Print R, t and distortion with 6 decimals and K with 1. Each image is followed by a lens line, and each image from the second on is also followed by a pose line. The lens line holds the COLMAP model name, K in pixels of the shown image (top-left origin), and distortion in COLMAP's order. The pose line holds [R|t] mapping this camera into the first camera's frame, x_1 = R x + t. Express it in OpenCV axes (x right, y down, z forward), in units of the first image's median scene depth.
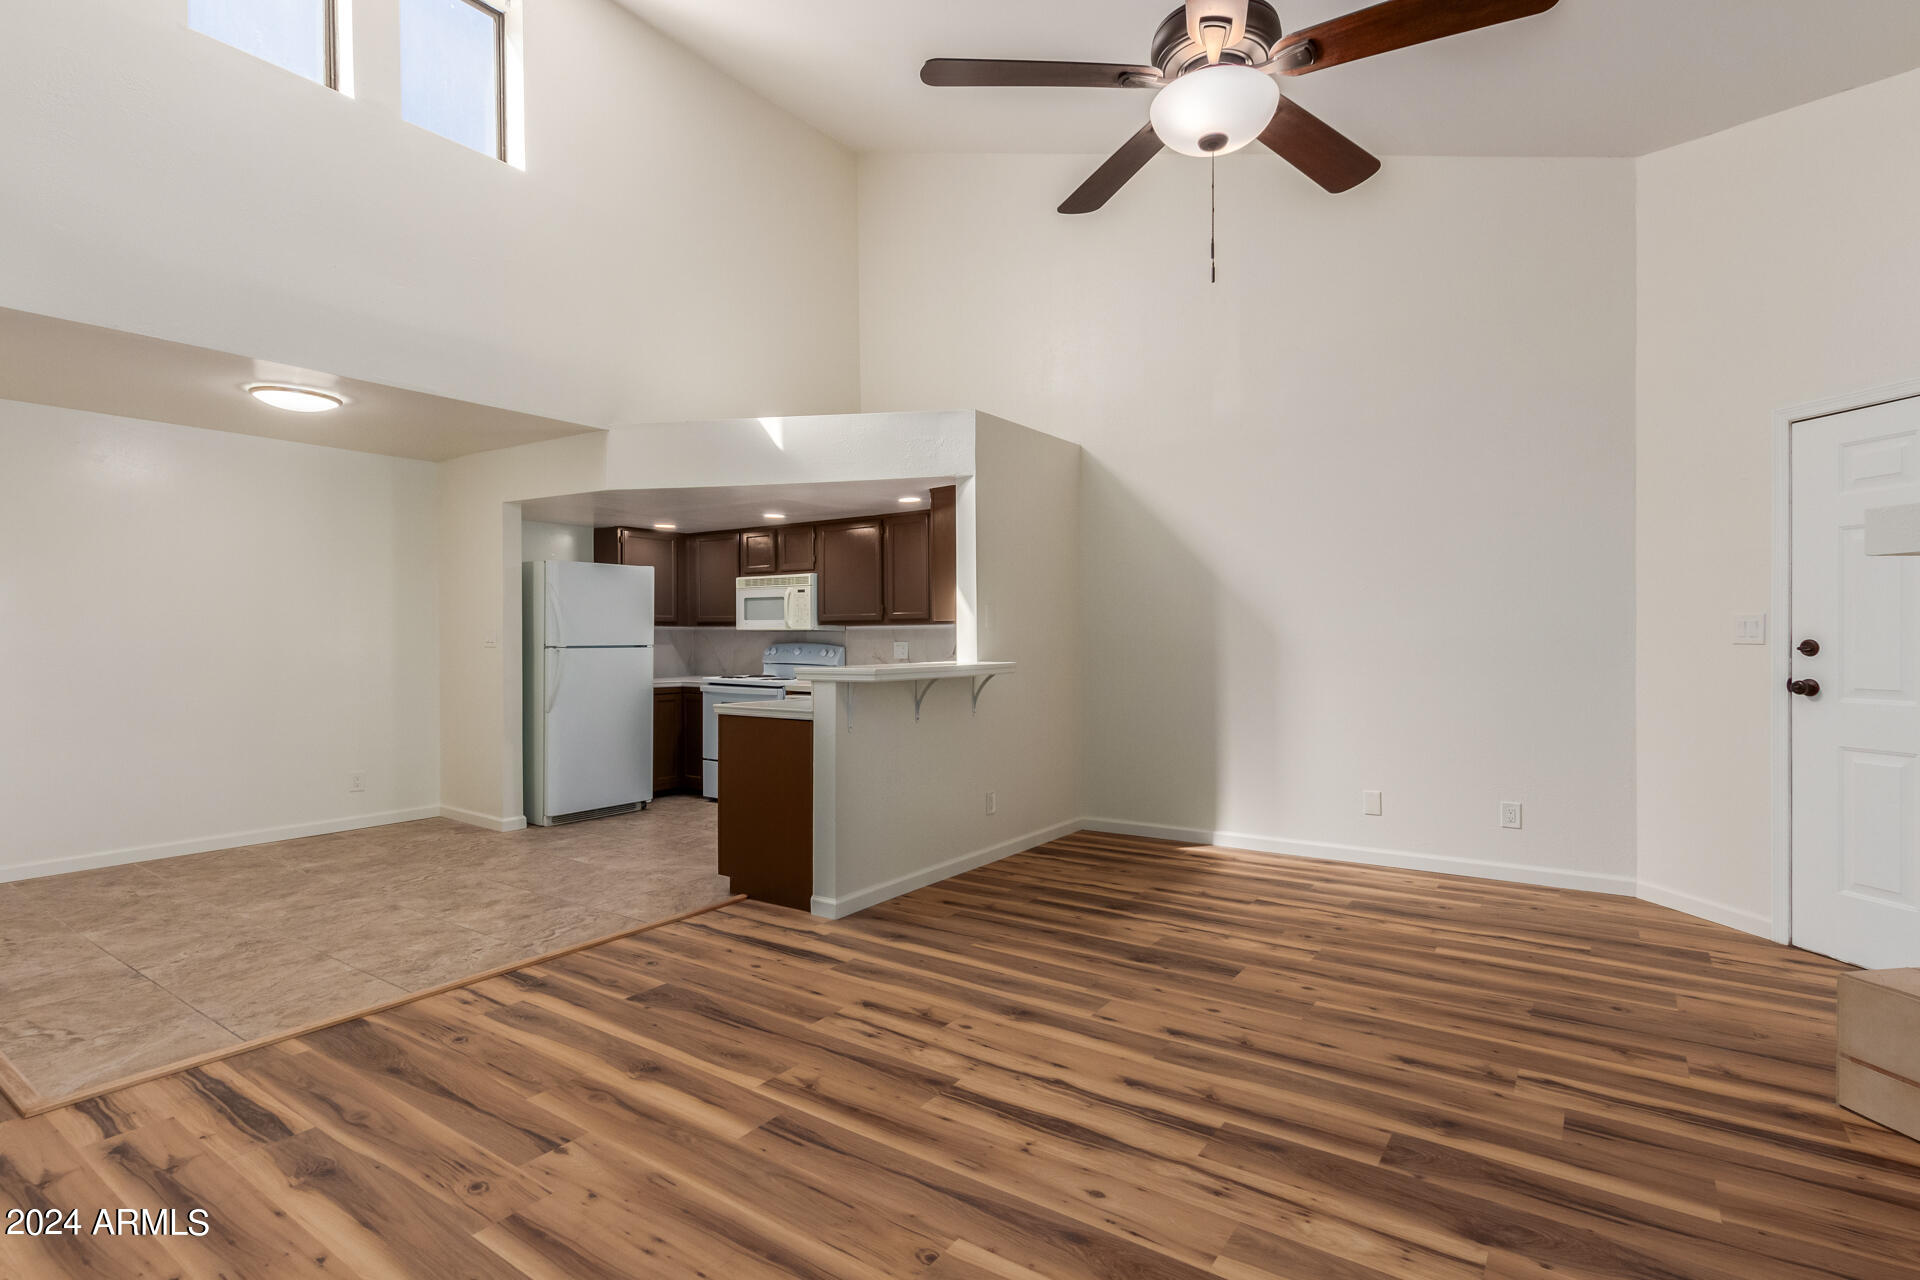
lens RADIAL K [[872.4, 0, 969.1], [0, 872.4, 640.7], [0, 0, 1]] dist [0.003199, -0.000618]
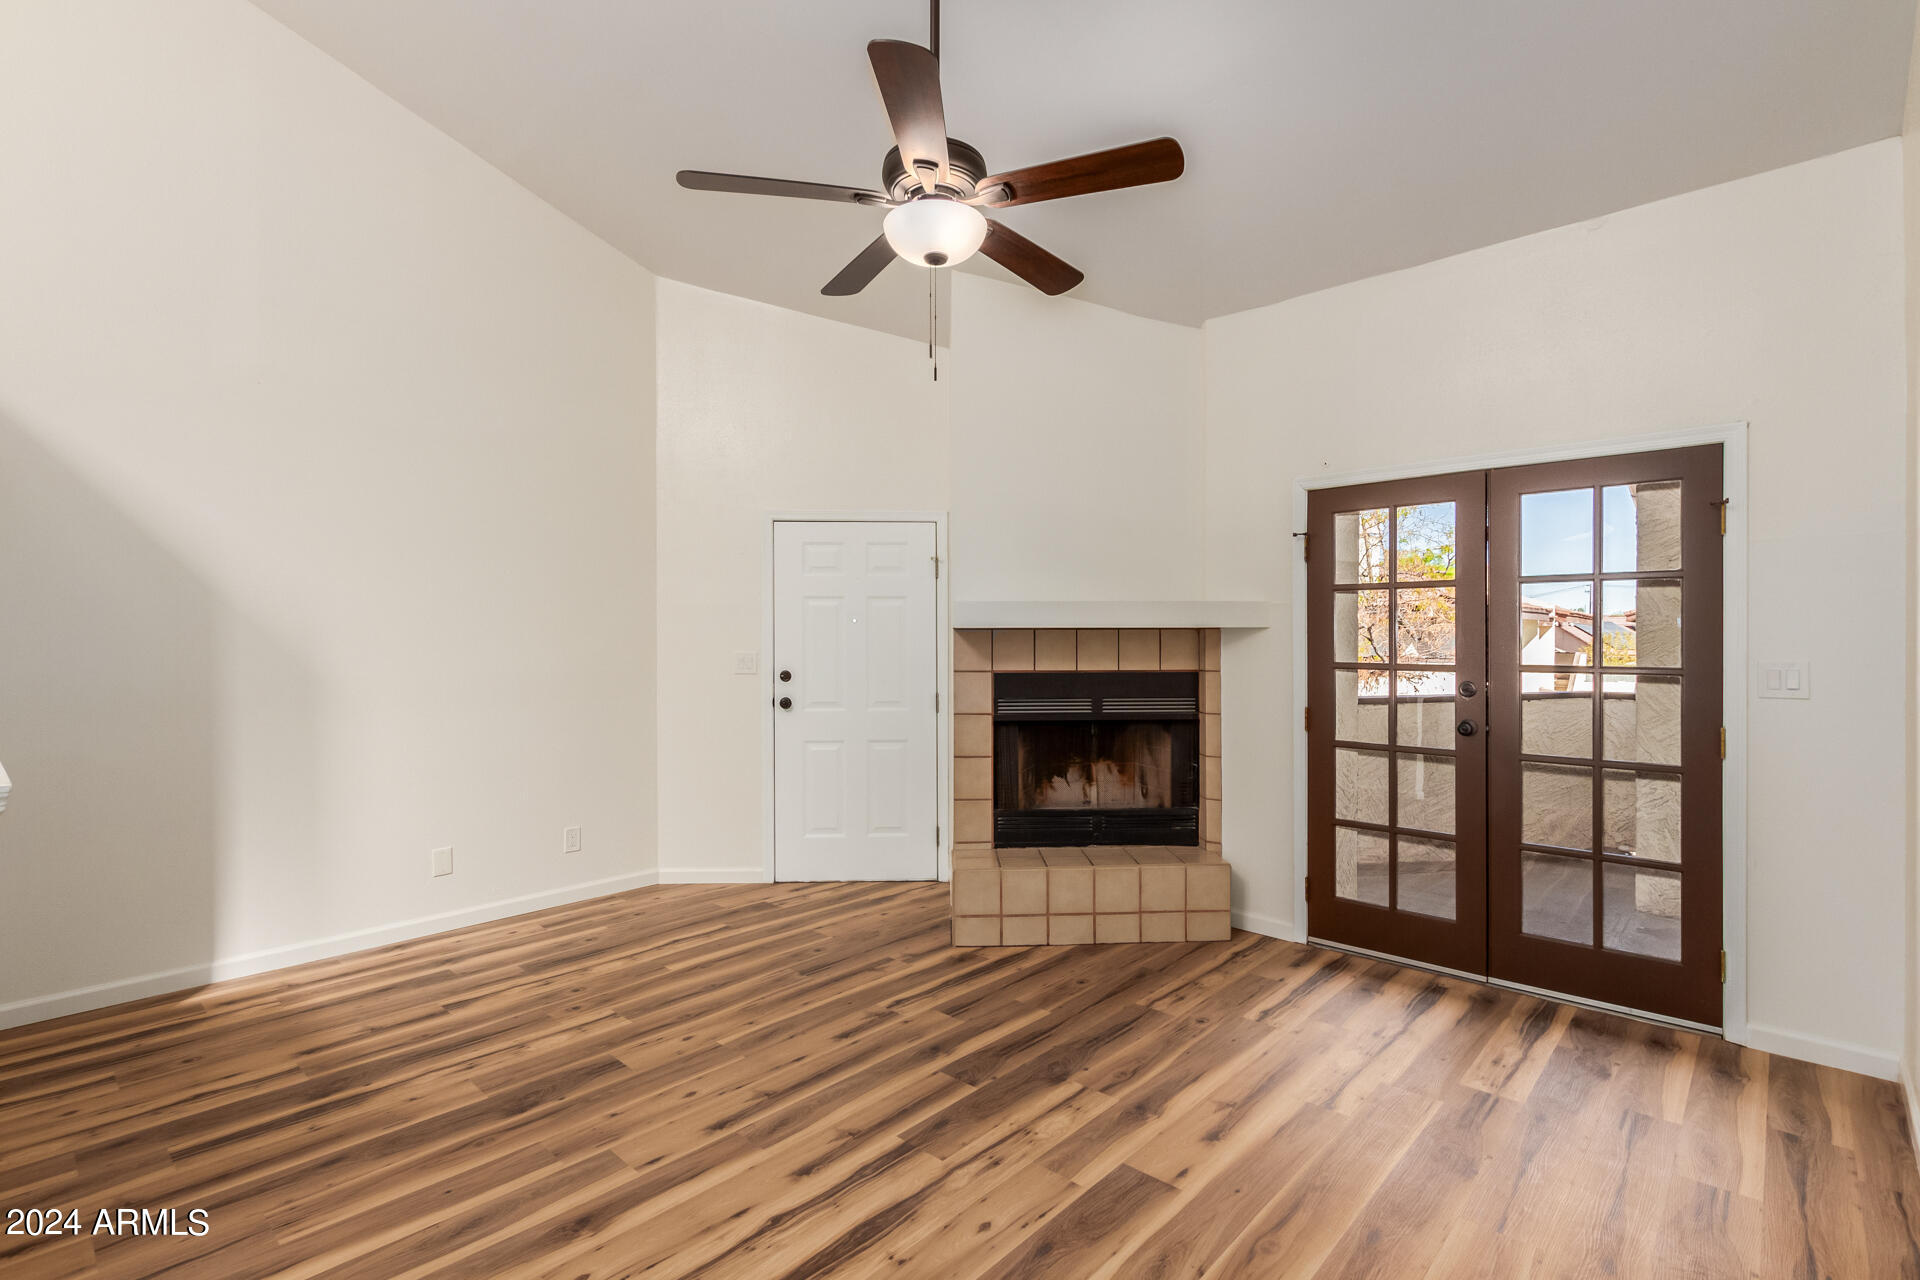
lens RADIAL K [[936.0, 0, 951.5], [0, 936.0, 635.6], [0, 0, 1]] dist [0.000645, -0.001006]
pose [[0.146374, 0.009485, 0.989184, -0.519365], [0.006336, 0.999925, -0.010526, -0.038418], [-0.989209, 0.007808, 0.146303, 0.453626]]
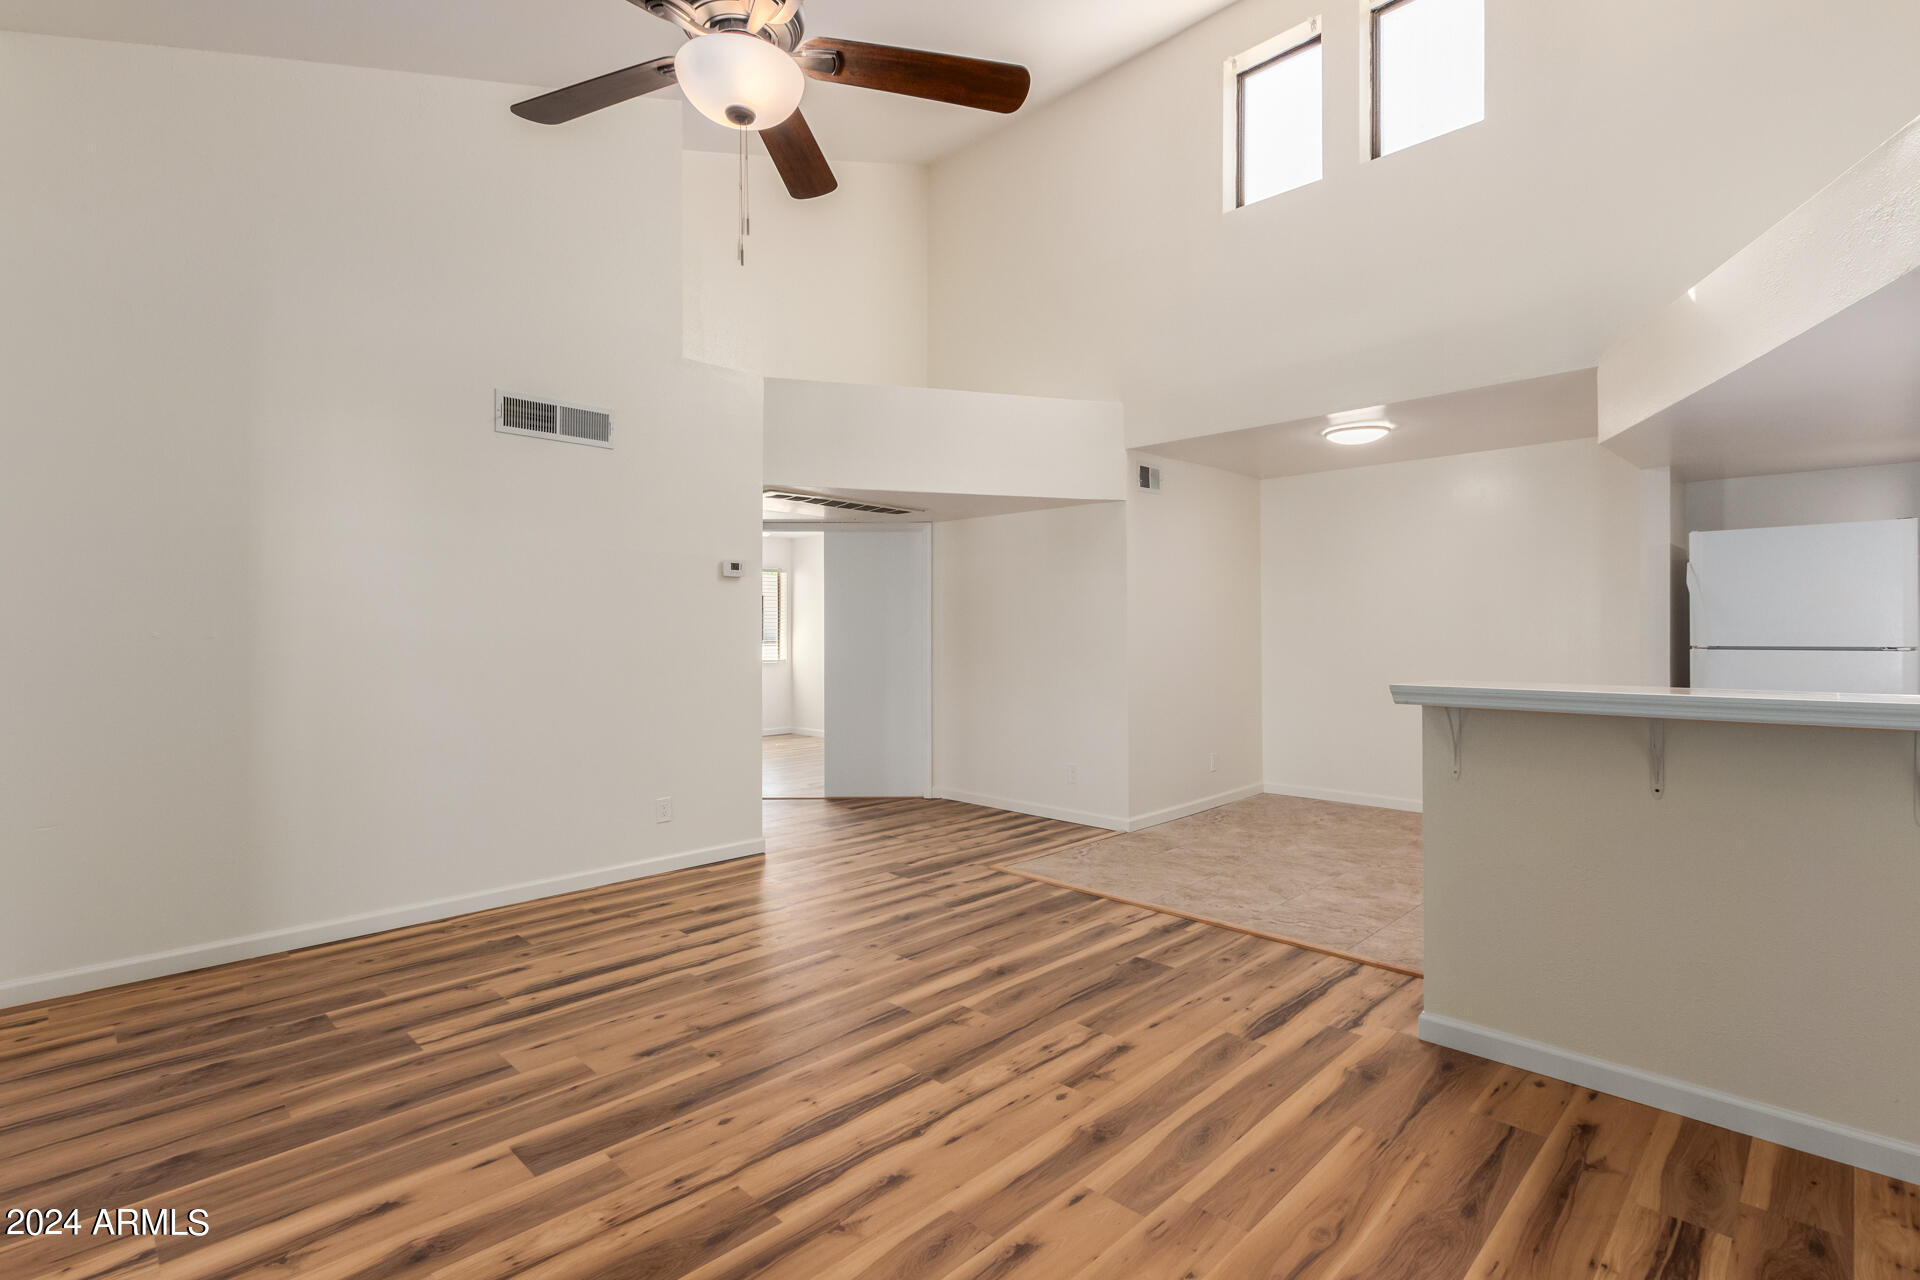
lens RADIAL K [[936.0, 0, 953.3], [0, 936.0, 635.0], [0, 0, 1]] dist [0.000645, -0.001006]
pose [[-0.164725, 0.005421, -0.986325, 0.693708], [-0.003318, 0.999976, 0.006051, -0.013653], [0.986334, 0.004269, -0.164704, 0.786492]]
